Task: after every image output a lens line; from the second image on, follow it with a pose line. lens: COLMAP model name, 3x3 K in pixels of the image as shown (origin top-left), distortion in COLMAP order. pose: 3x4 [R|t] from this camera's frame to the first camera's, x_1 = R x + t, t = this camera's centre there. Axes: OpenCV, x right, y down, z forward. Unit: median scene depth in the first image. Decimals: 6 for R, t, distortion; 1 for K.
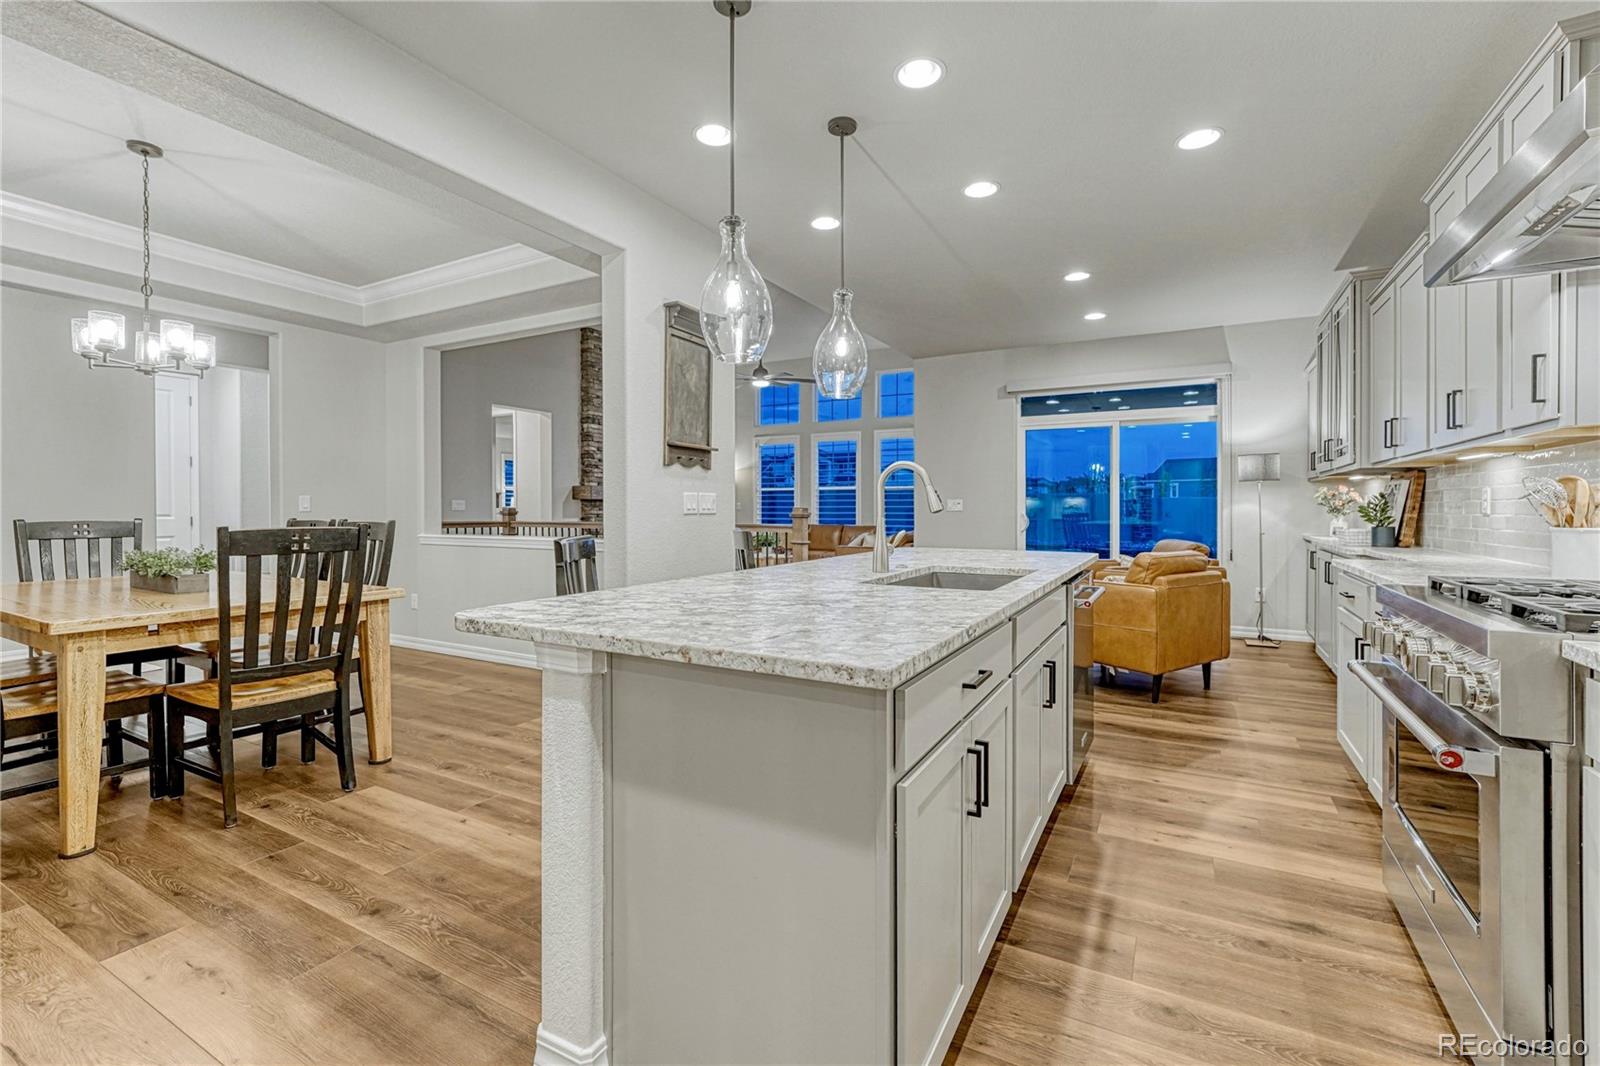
lens RADIAL K [[696.4, 0, 810.7], [0, 696.4, 509.8], [0, 0, 1]] dist [-0.009641, 0.000506]
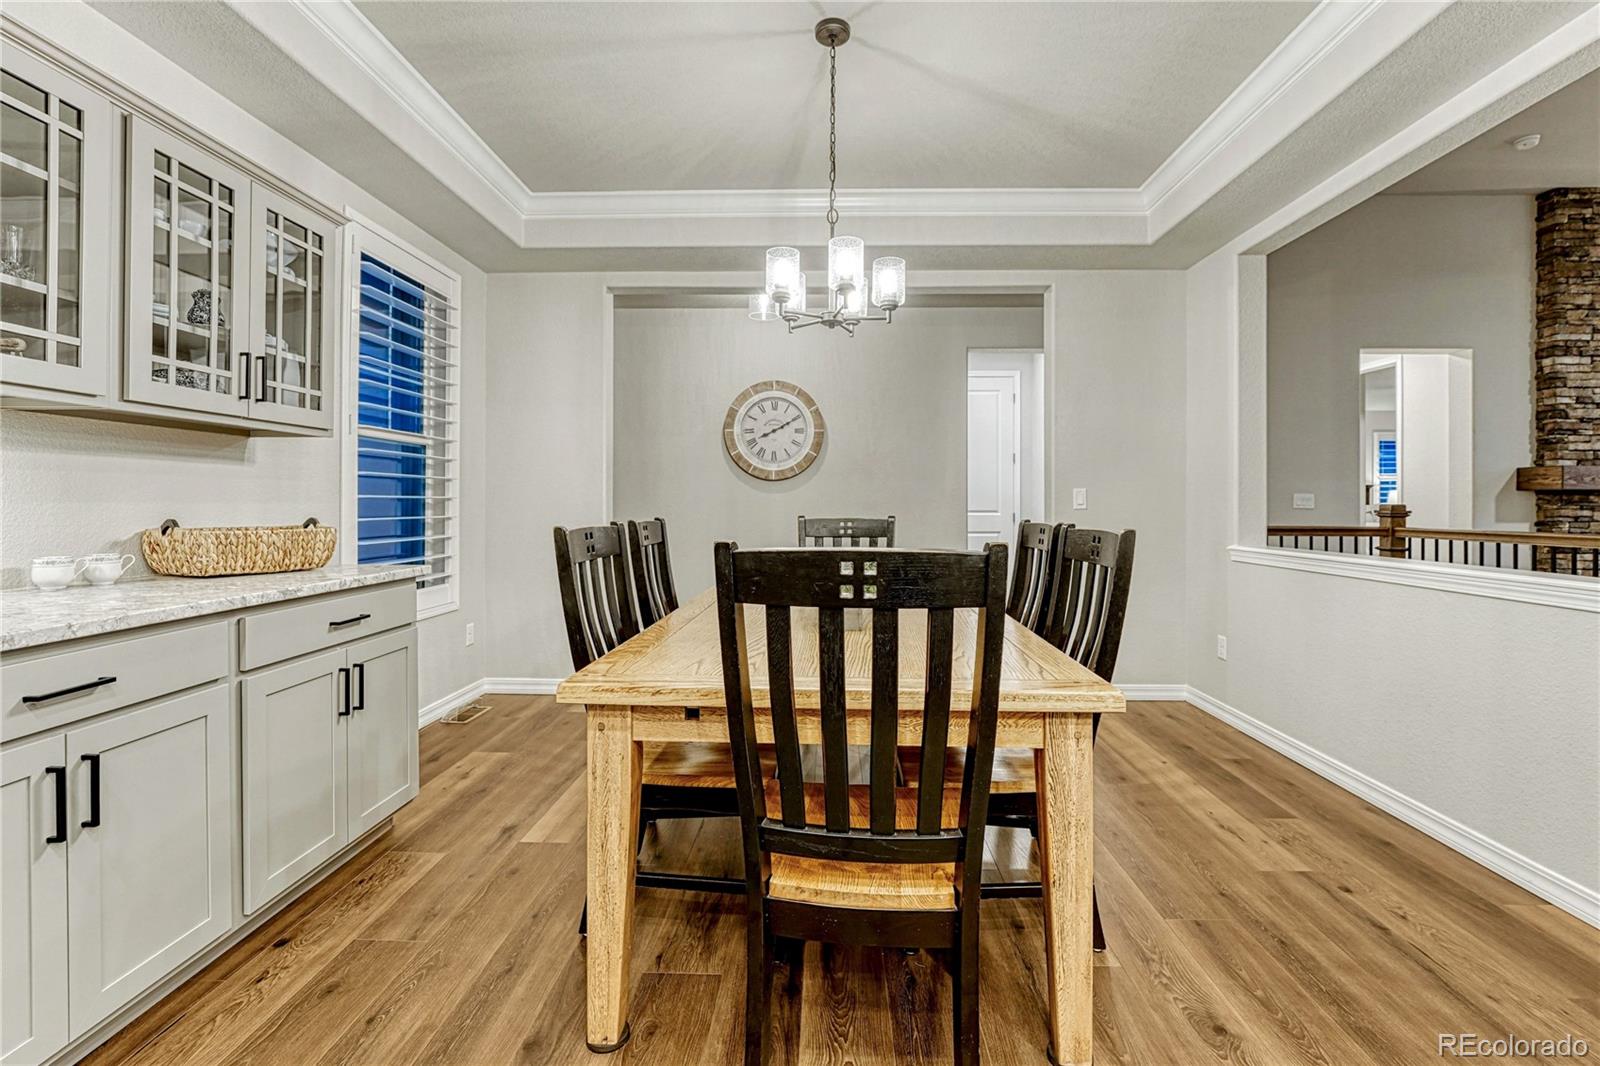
lens RADIAL K [[696.4, 0, 810.7], [0, 696.4, 509.8], [0, 0, 1]] dist [-0.009641, 0.000506]
pose [[0.454274, 0.007848, -0.890827, -0.134895], [-0.004006, 0.999969, 0.006767, -0.000718], [0.890853, 0.000495, 0.454292, 0.292177]]
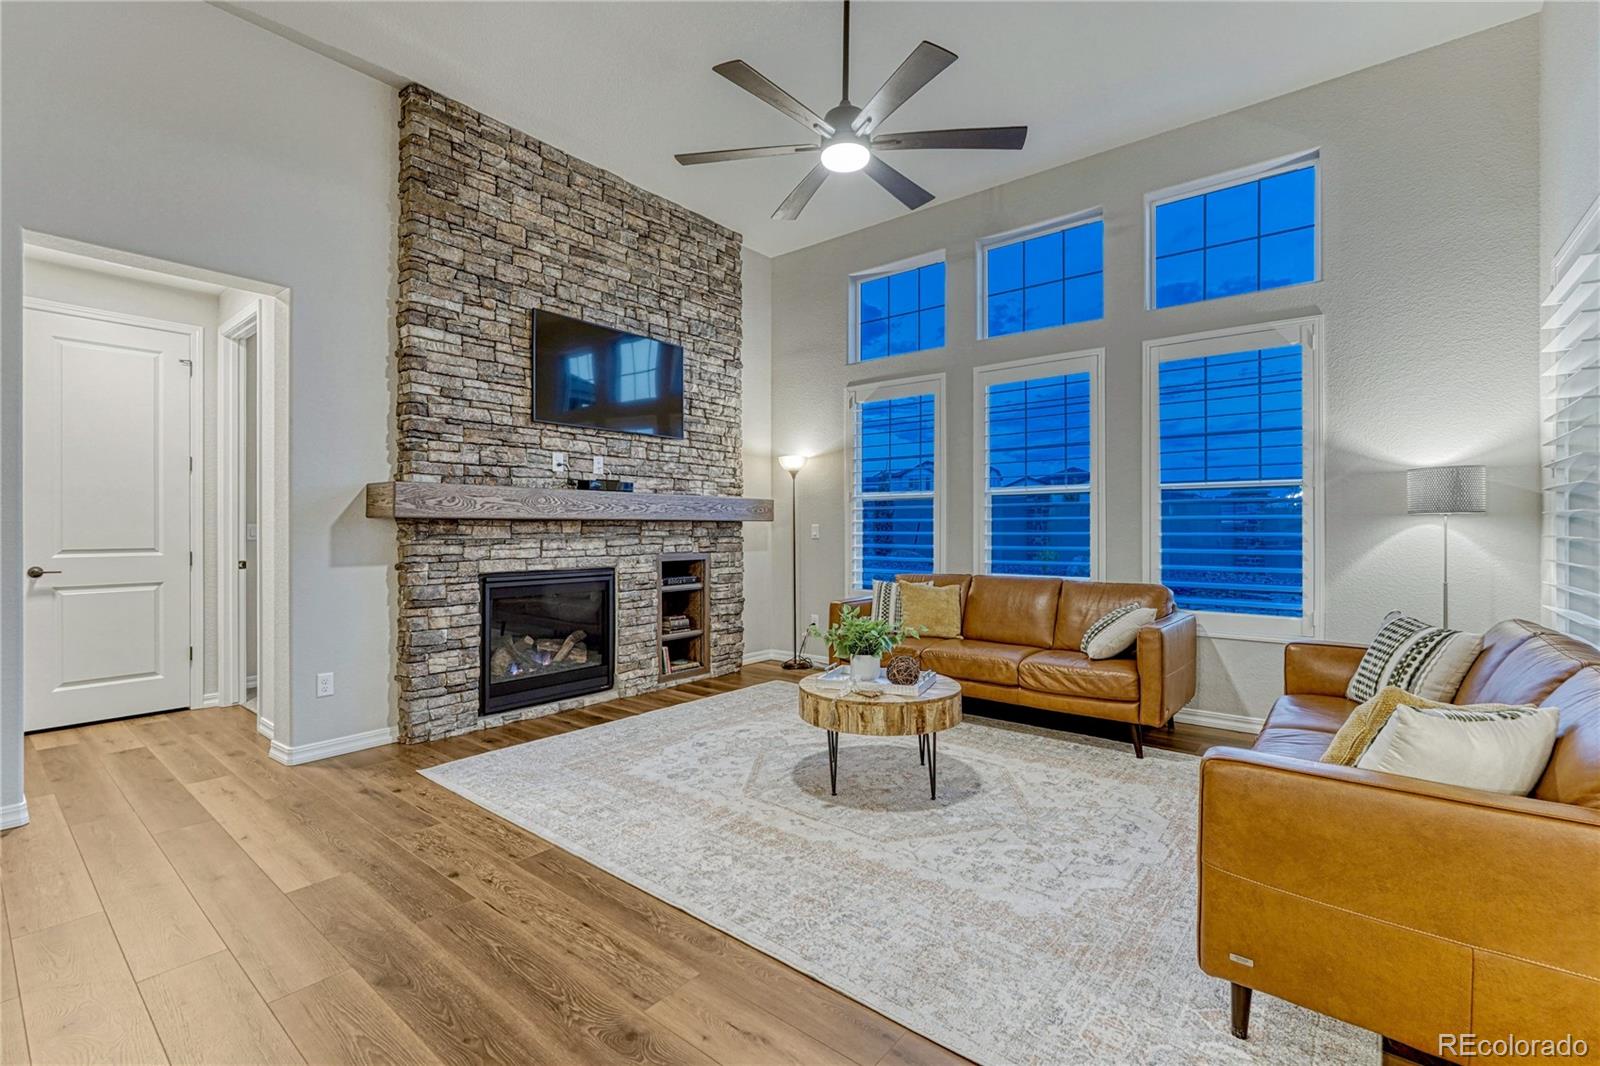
lens RADIAL K [[692.7, 0, 800.0], [0, 692.7, 533.0], [0, 0, 1]] dist [-0.000848, -0.000220]
pose [[0.983057, 0.000293, -0.183302, -0.045824], [0.000863, 0.999980, 0.006223, -0.012535], [0.183300, -0.006275, 0.983037, 0.942206]]
